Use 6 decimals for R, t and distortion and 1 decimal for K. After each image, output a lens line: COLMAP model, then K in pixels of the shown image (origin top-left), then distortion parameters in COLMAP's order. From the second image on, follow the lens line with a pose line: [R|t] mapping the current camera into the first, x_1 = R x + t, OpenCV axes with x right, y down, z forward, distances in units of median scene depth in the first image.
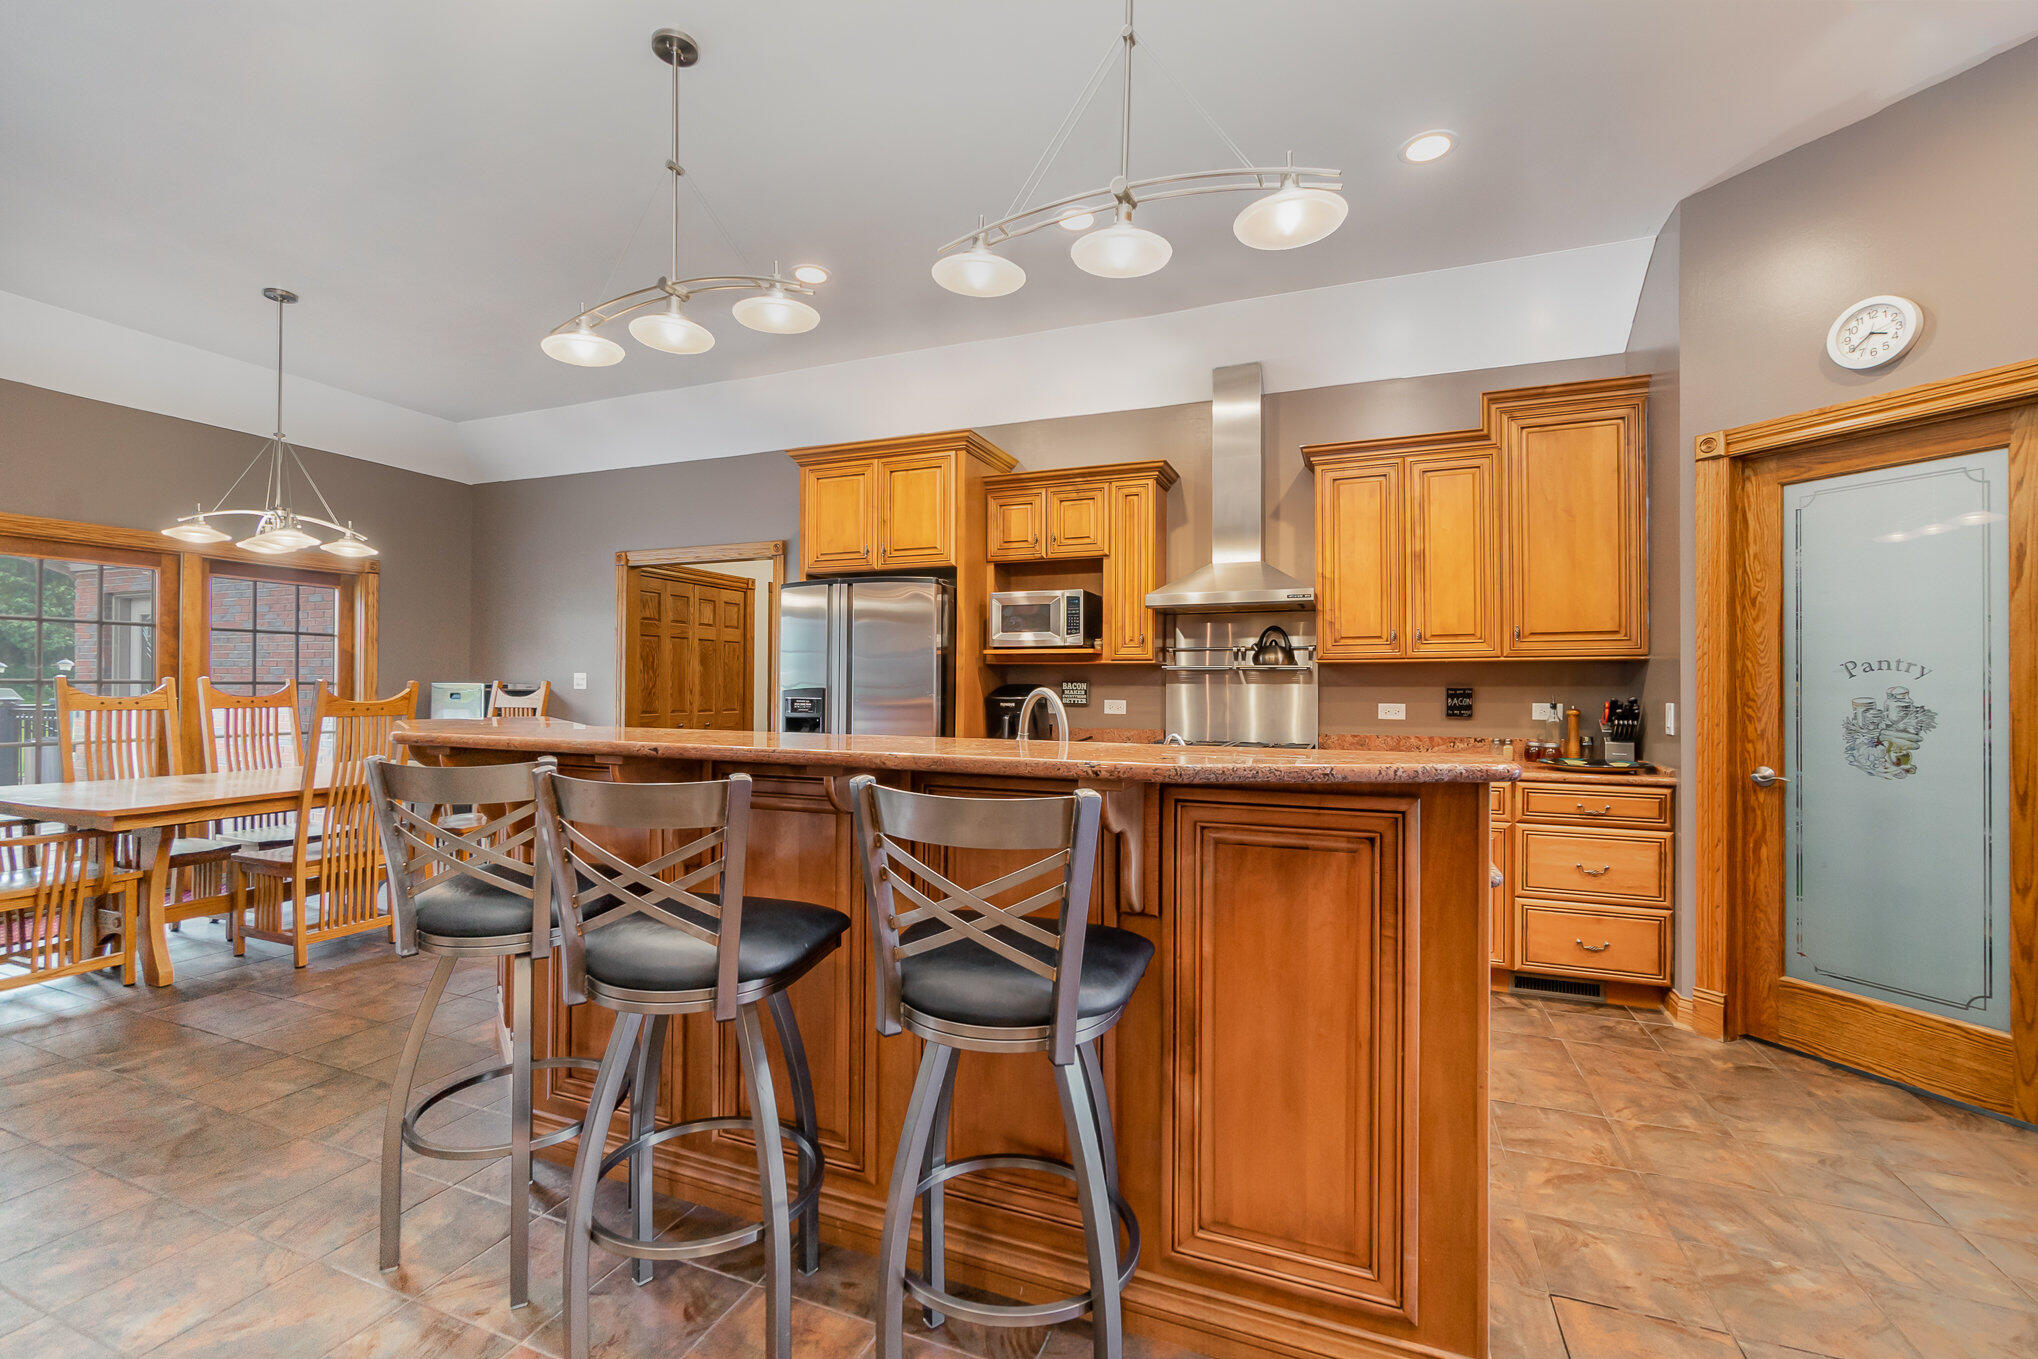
lens RADIAL K [[886.2, 0, 1015.3], [0, 886.2, 675.1], [0, 0, 1]] dist [-0.006241, 0.000213]
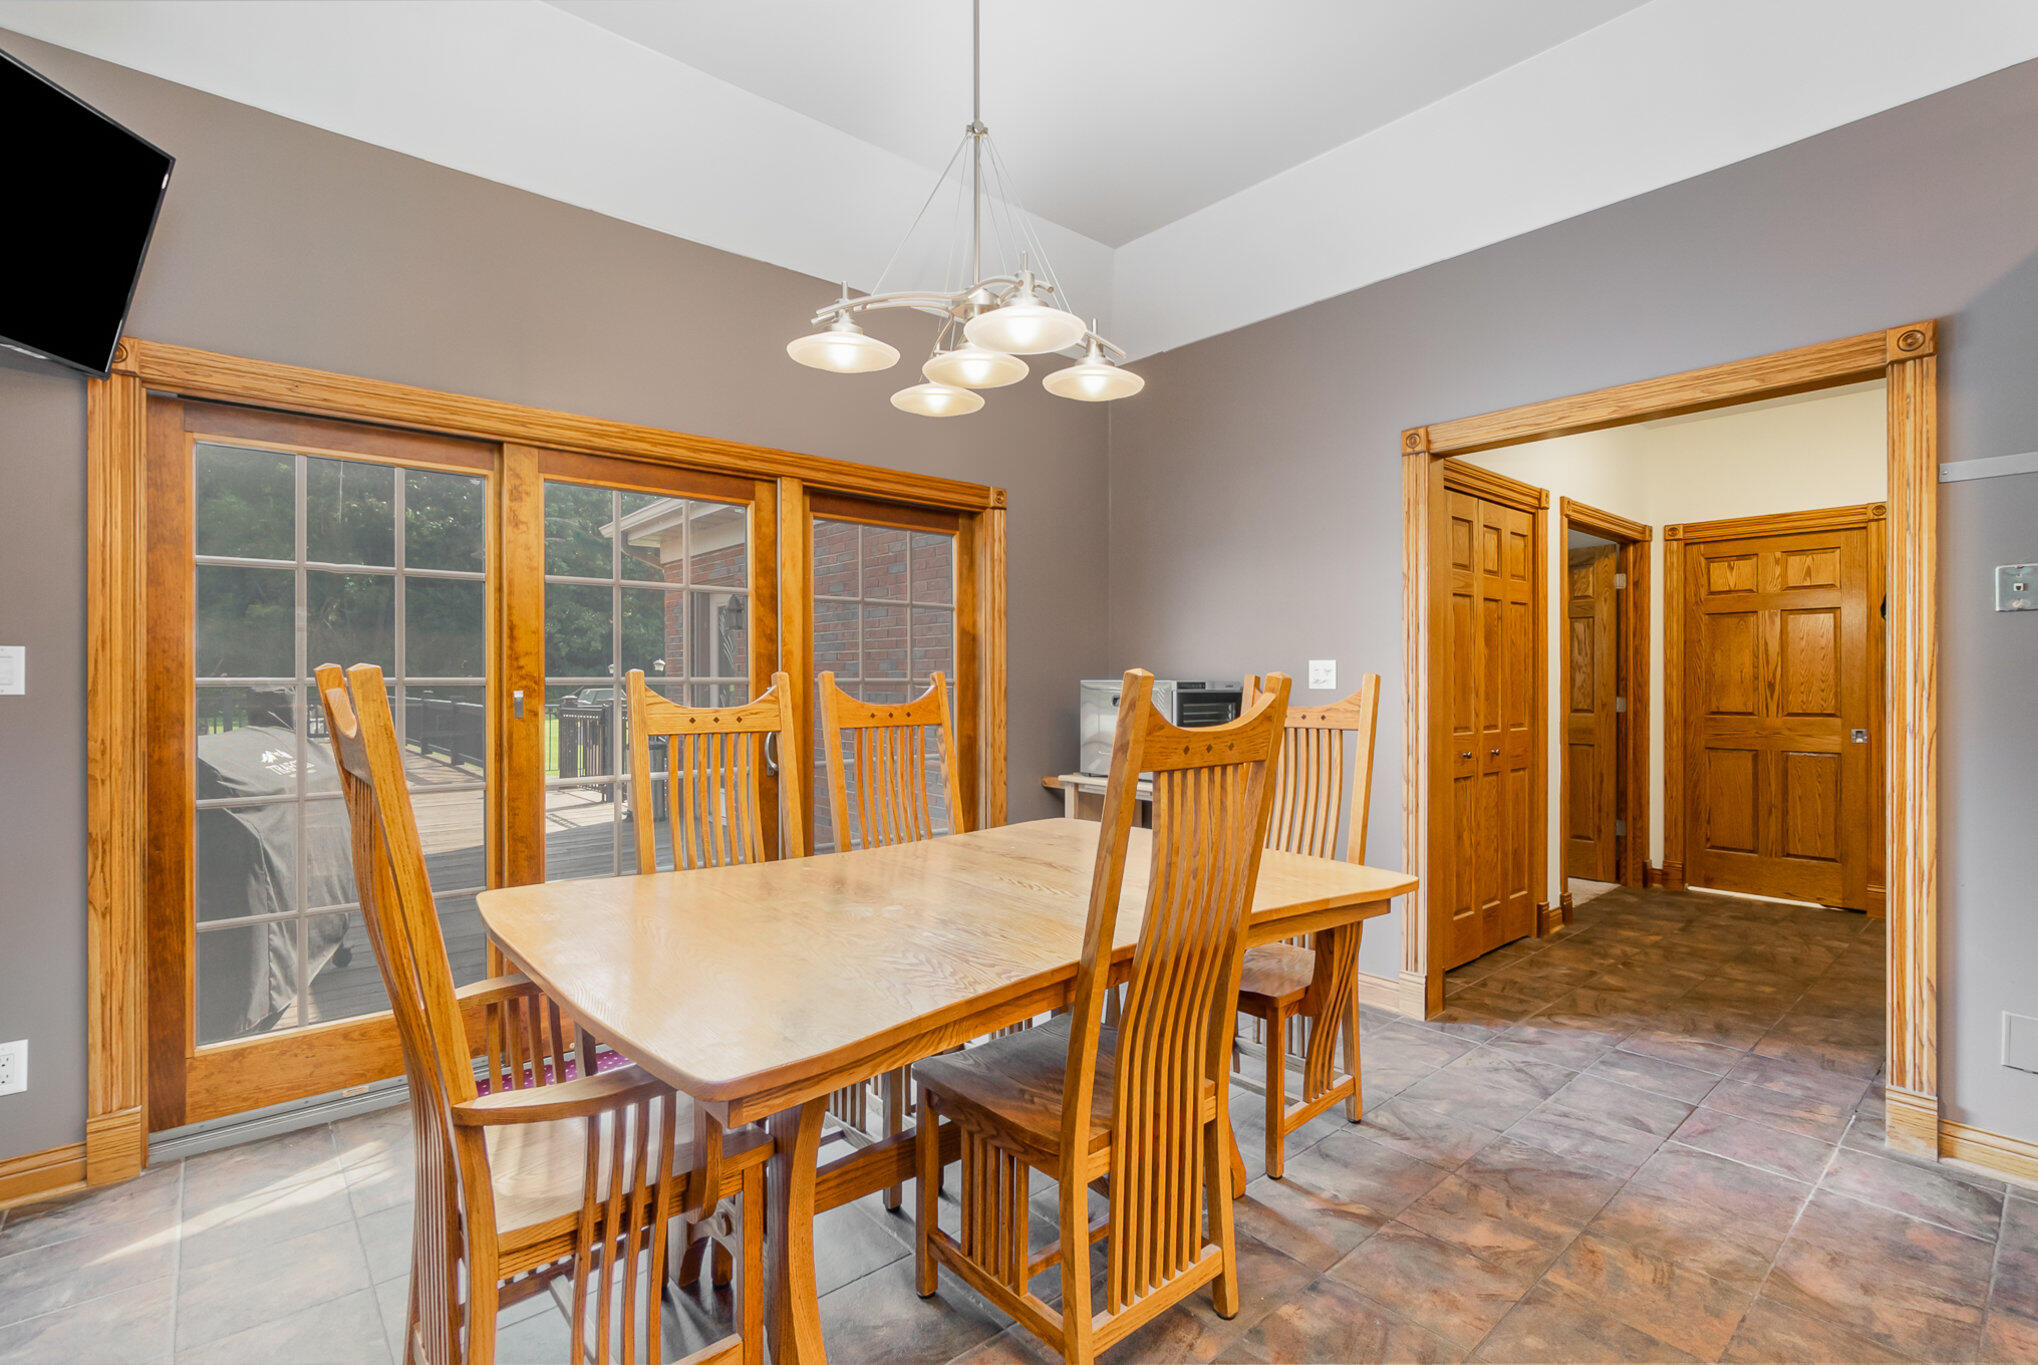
lens RADIAL K [[953.7, 0, 1019.0], [0, 953.7, 682.5], [0, 0, 1]] dist [-0.000554, 0.000071]
pose [[0.892363, -0.005322, -0.451287, -0.436345], [0.010859, 0.999894, 0.009680, 0.004993], [0.451187, -0.013539, 0.892327, 0.417533]]
